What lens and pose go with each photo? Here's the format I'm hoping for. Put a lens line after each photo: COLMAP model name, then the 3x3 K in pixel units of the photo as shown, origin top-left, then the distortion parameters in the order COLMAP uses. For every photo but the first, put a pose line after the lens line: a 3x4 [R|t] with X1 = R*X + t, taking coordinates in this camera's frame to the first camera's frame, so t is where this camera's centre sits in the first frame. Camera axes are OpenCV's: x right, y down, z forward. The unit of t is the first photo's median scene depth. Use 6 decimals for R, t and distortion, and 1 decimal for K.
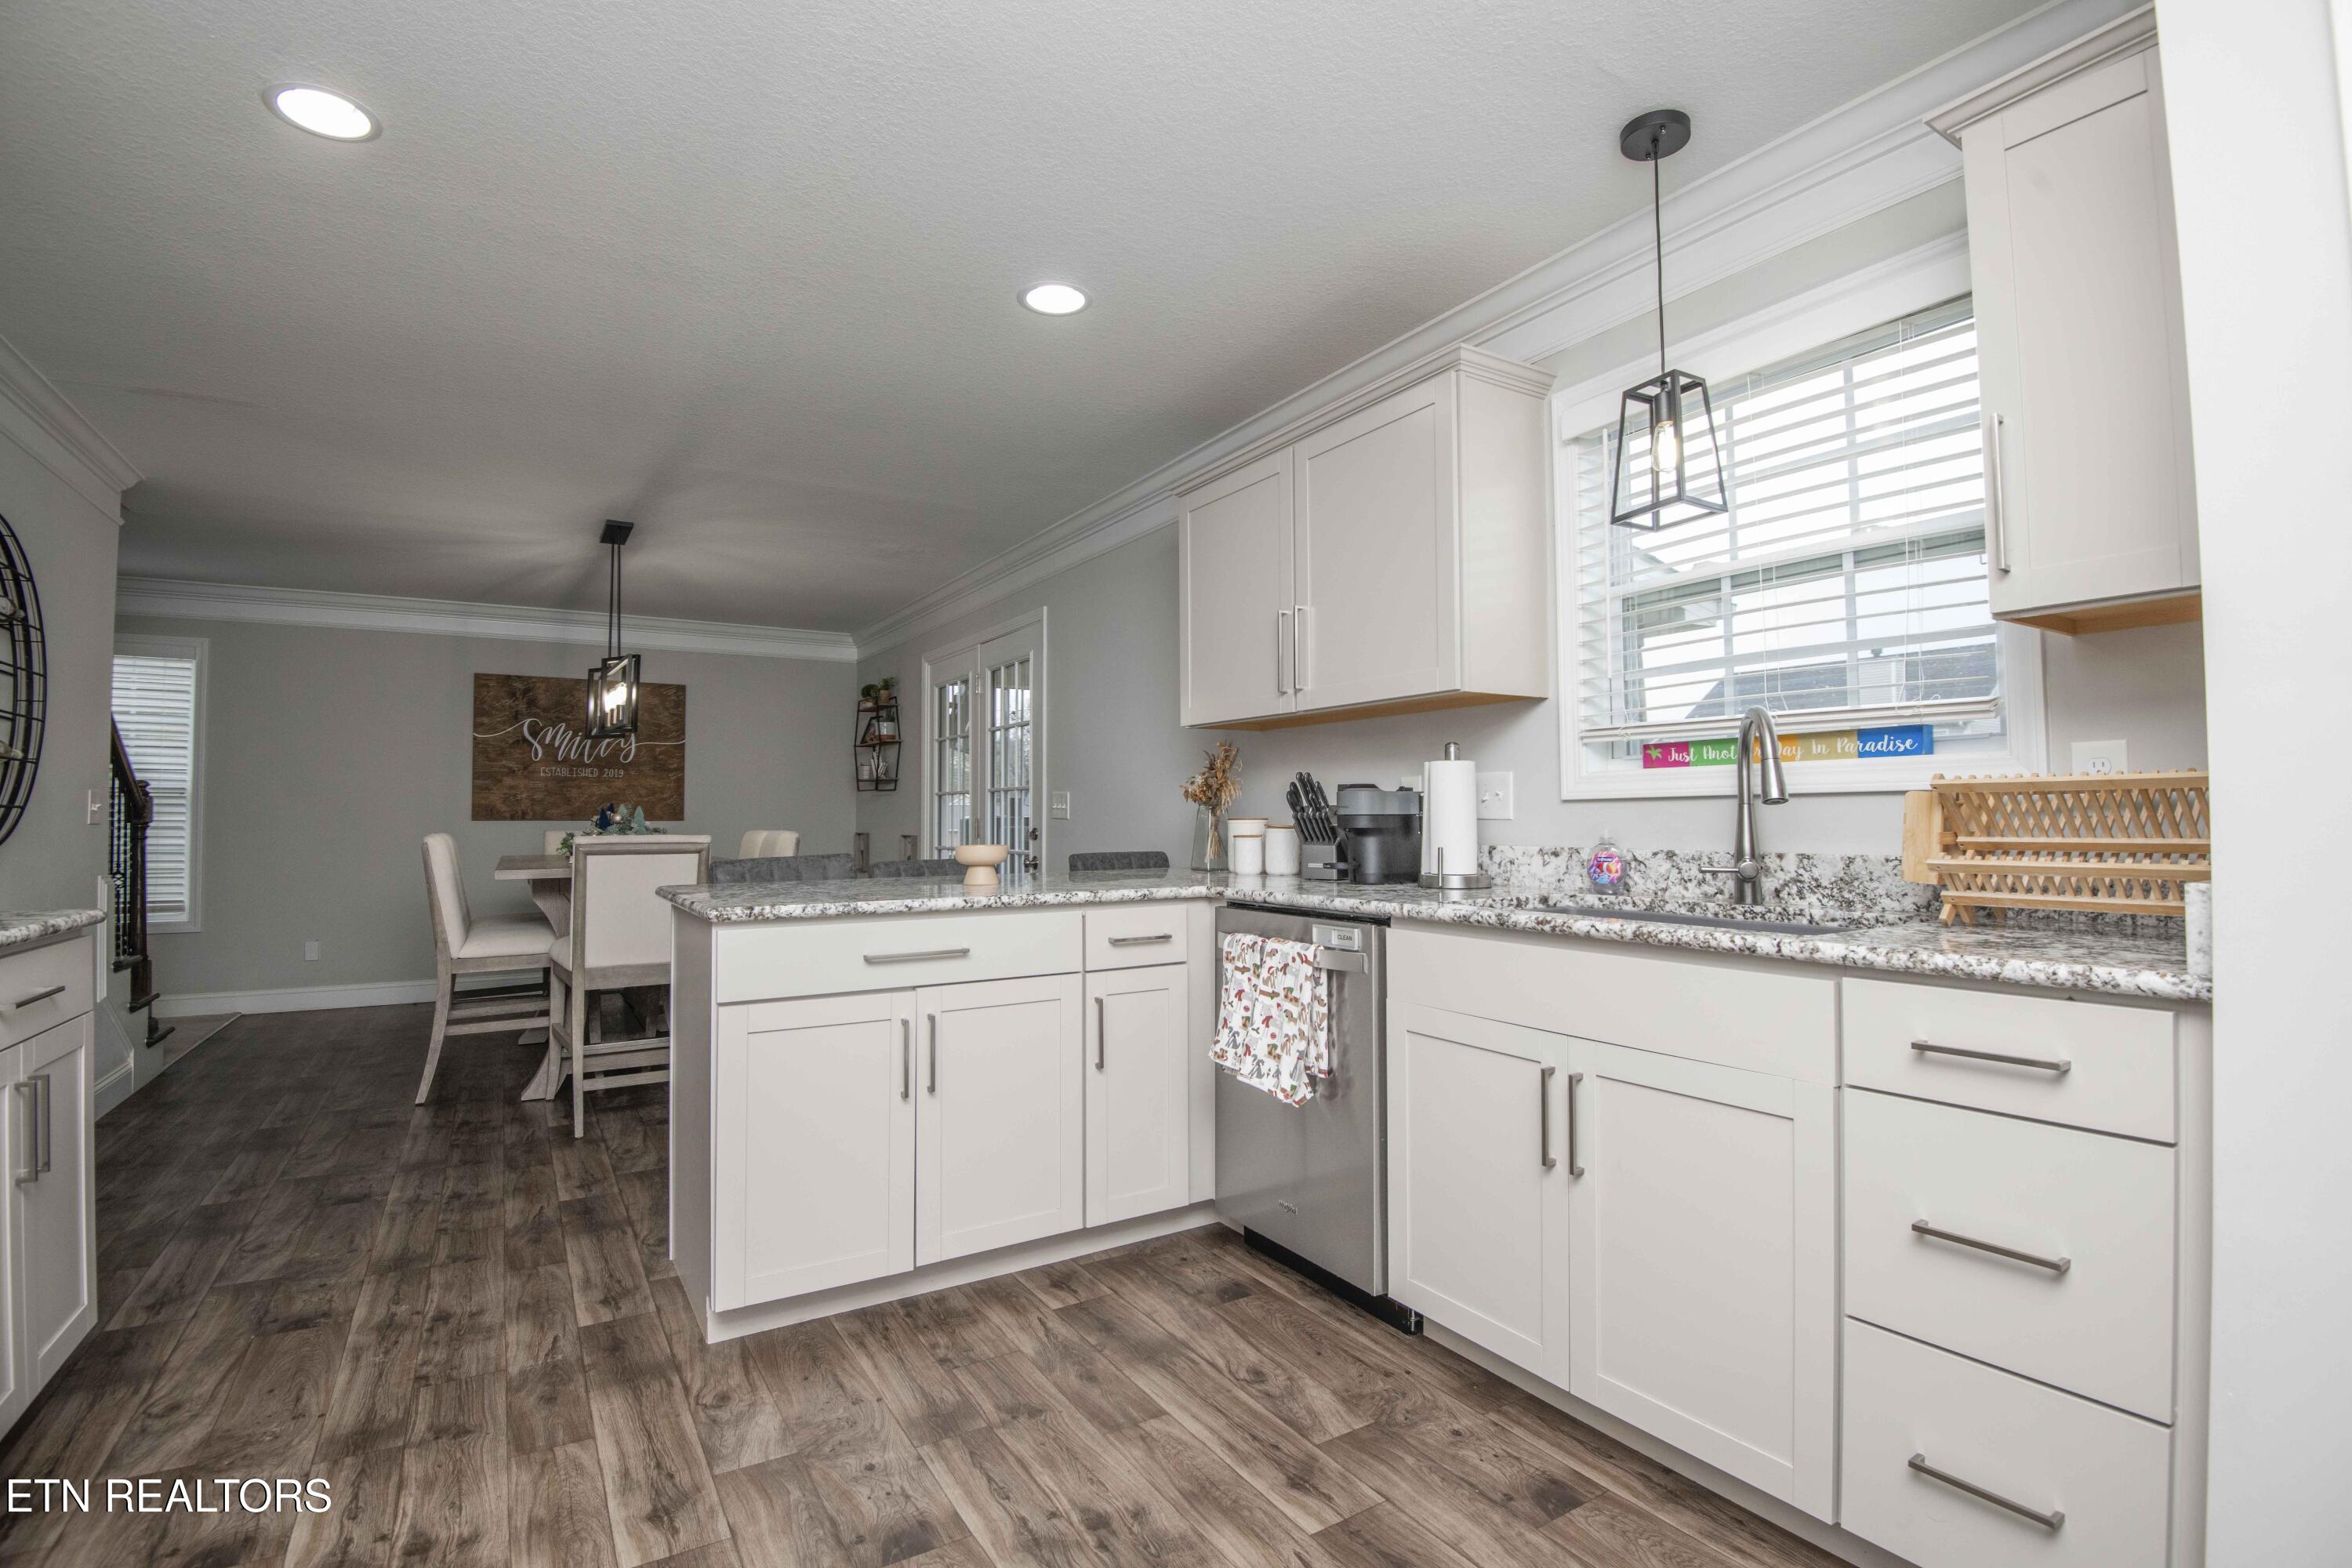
lens RADIAL K [[1120.7, 0, 1176.0], [0, 1120.7, 784.0], [0, 0, 1]] dist [-0.001583, -0.011858]
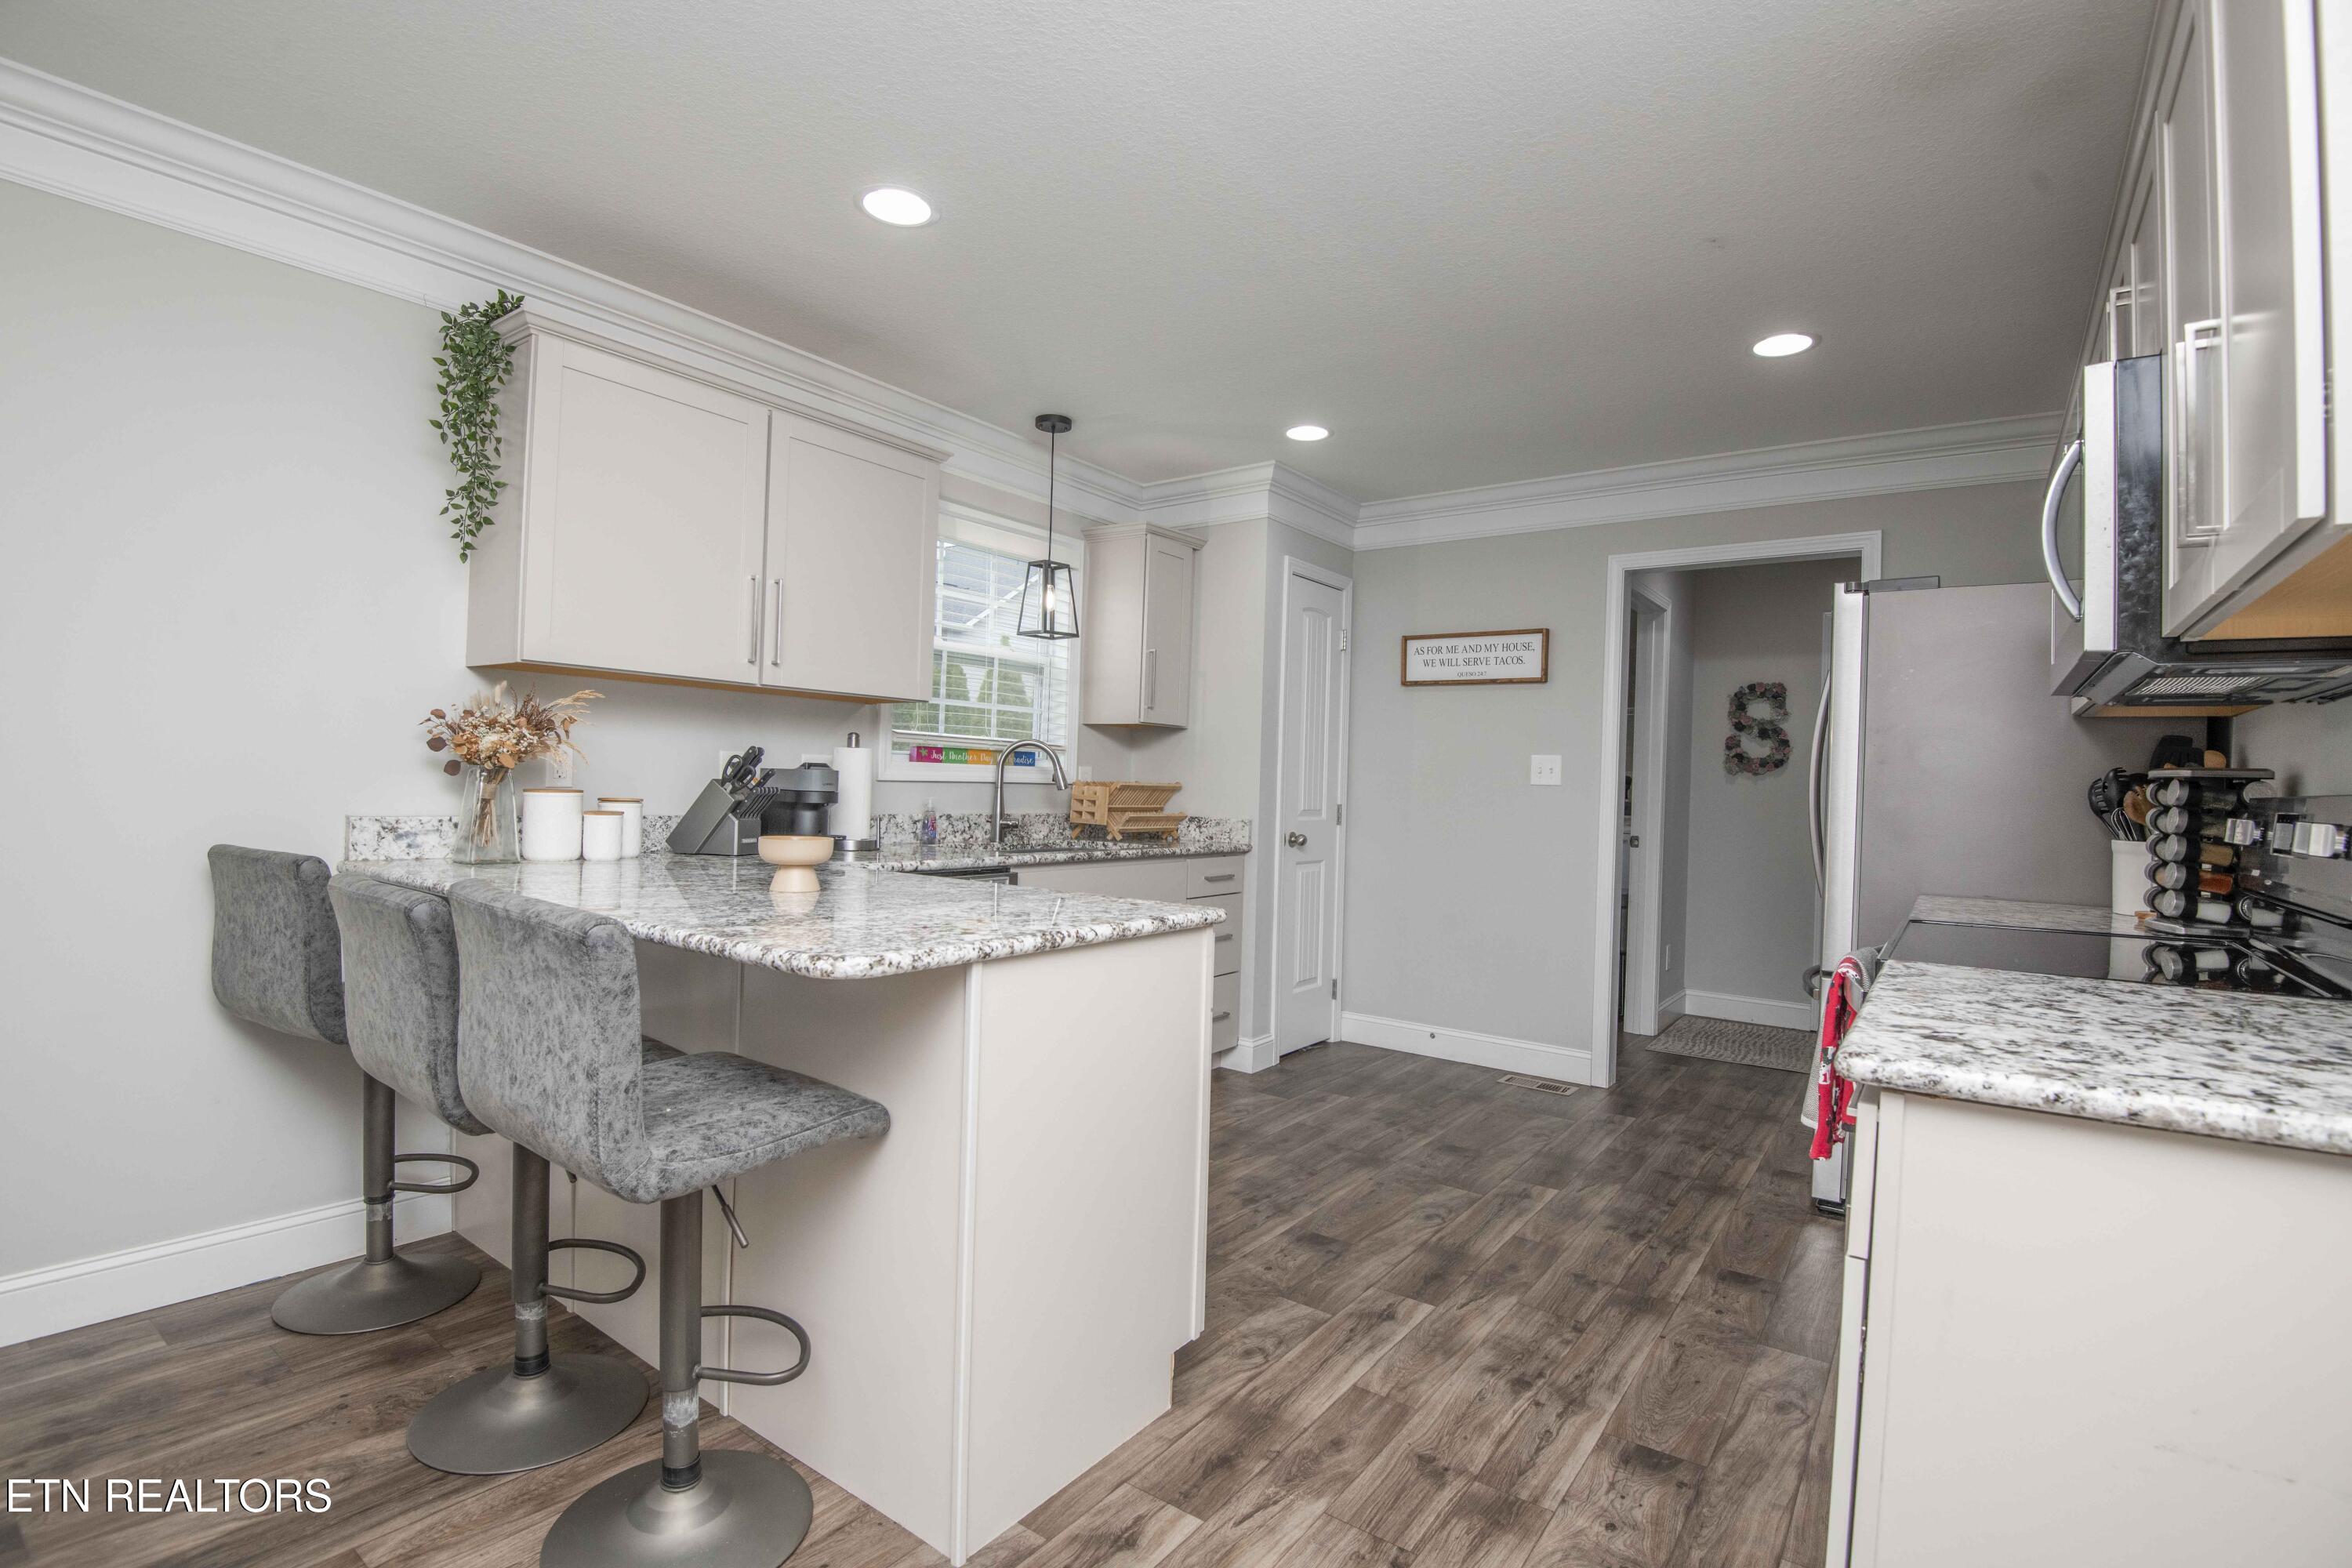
lens RADIAL K [[1074.1, 0, 1176.0], [0, 1074.1, 784.0], [0, 0, 1]] dist [0.000254, 0.000046]
pose [[-0.379807, -0.006243, 0.925045, -1.301781], [-0.051473, 0.998571, -0.014395, 0.023524], [-0.923633, -0.053082, -0.379586, 1.455452]]
